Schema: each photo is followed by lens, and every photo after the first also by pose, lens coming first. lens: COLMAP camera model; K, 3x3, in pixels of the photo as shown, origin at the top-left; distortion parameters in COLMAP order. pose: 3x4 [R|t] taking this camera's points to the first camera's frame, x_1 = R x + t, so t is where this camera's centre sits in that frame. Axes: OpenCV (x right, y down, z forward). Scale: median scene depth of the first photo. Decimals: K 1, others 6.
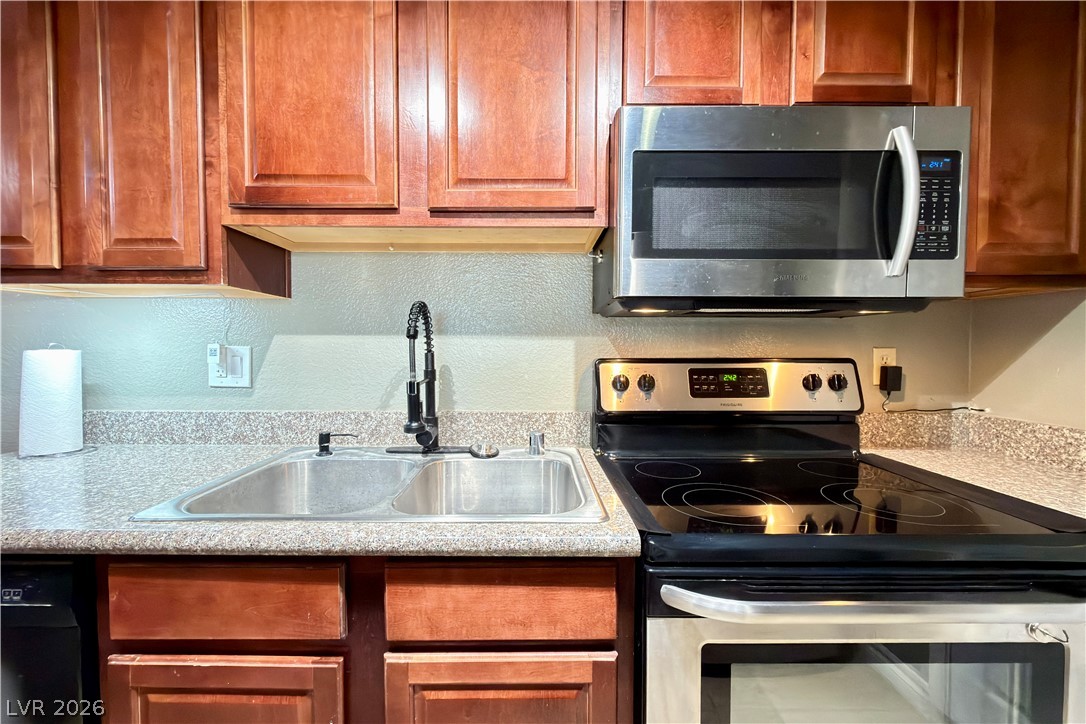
lens RADIAL K [[446.1, 0, 539.1], [0, 446.1, 361.8], [0, 0, 1]] dist [0.001901, 0.000134]
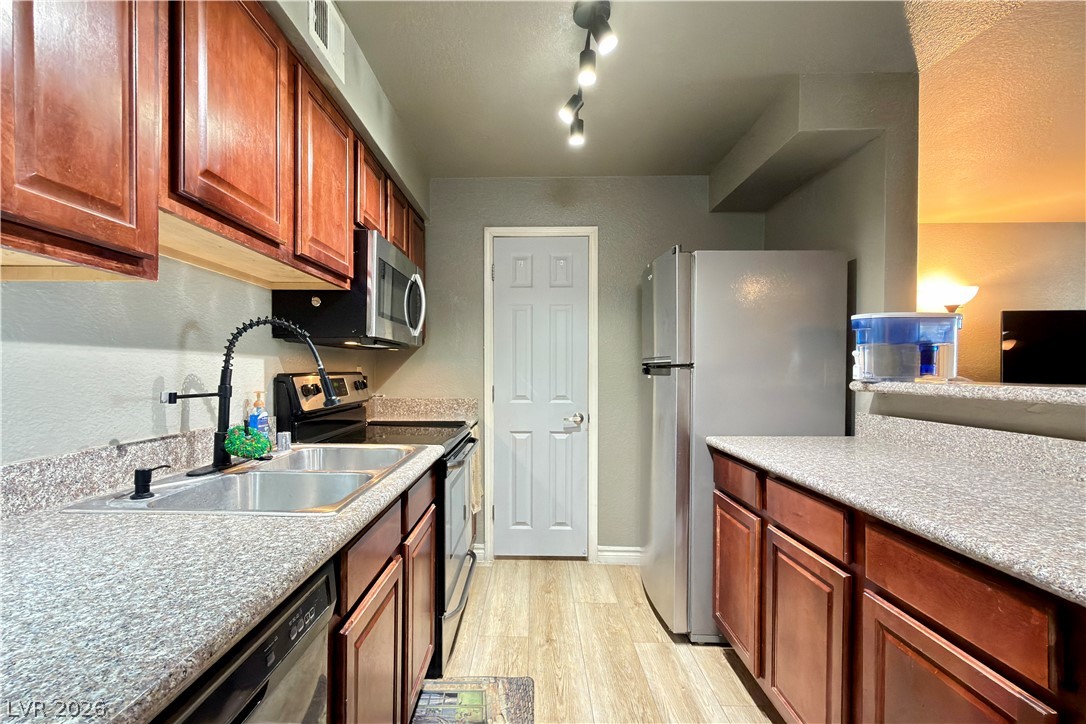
lens RADIAL K [[446.1, 0, 539.2], [0, 446.1, 369.0], [0, 0, 1]] dist [0.001901, 0.000134]
pose [[0.006939, -0.001316, 0.999975, -1.247708], [0.024655, 0.999695, 0.001145, -0.004002], [-0.999672, 0.024646, 0.006970, 0.275906]]
